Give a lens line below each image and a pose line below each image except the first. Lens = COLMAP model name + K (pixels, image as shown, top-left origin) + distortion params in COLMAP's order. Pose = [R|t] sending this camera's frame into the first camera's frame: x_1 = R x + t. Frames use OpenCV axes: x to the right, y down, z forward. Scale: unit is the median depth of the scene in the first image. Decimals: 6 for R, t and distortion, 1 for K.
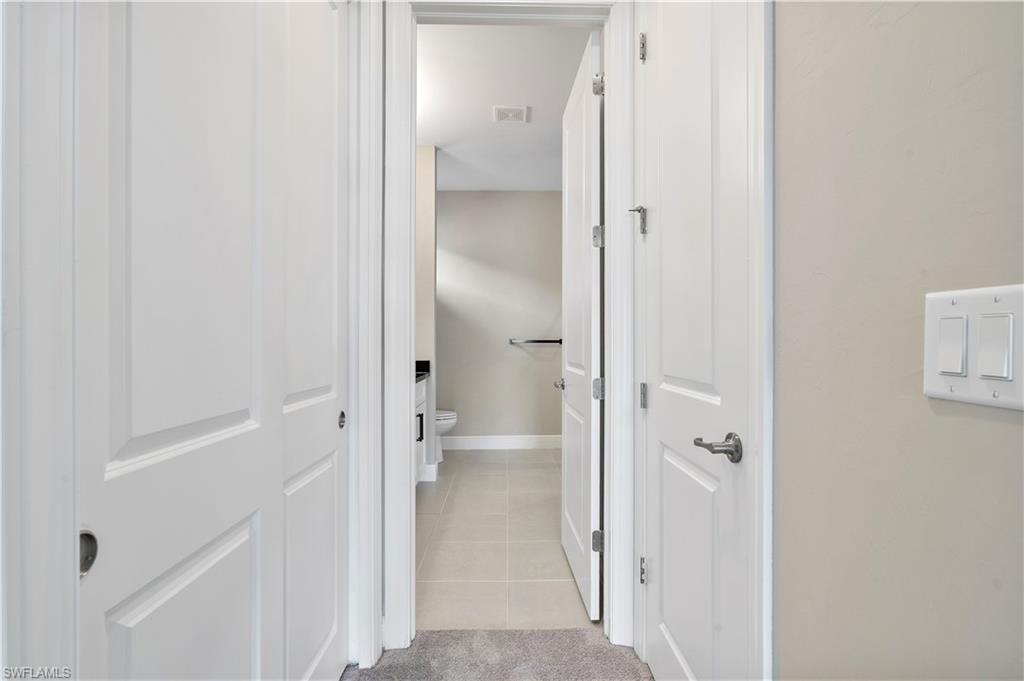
lens RADIAL K [[466.7, 0, 514.0], [0, 466.7, 342.0], [0, 0, 1]] dist [0.004094, 0.000937]
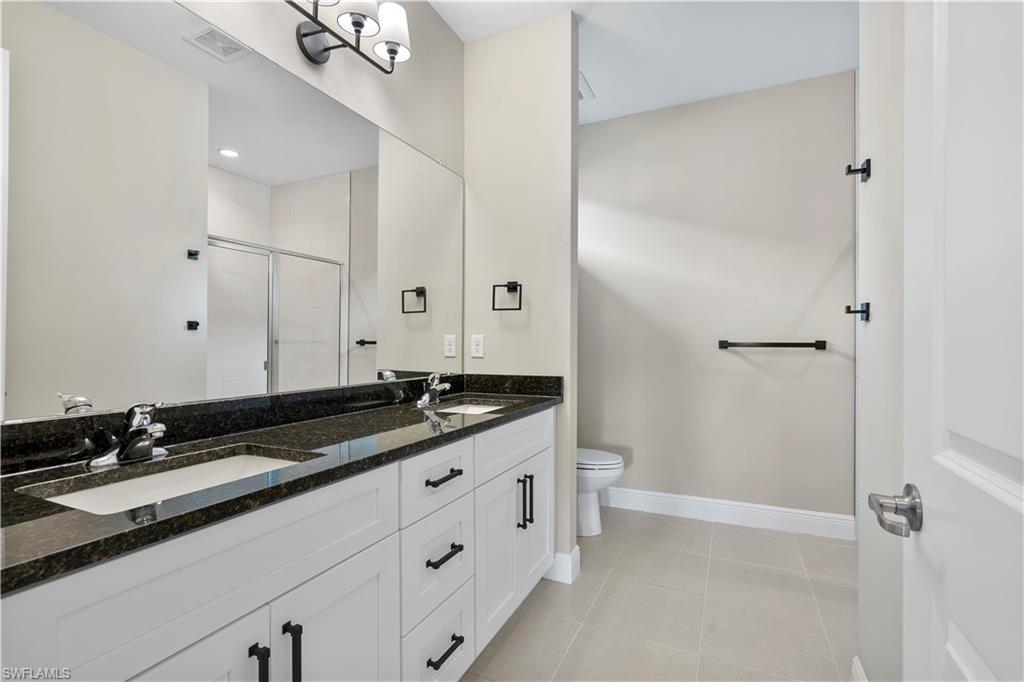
lens RADIAL K [[466.7, 0, 508.5], [0, 466.7, 337.0], [0, 0, 1]] dist [0.004094, 0.000937]
pose [[0.888375, -0.001921, -0.459115, 0.030808], [-0.002097, 0.999964, -0.008240, -0.005823], [0.459114, 0.008283, 0.888339, 0.443364]]
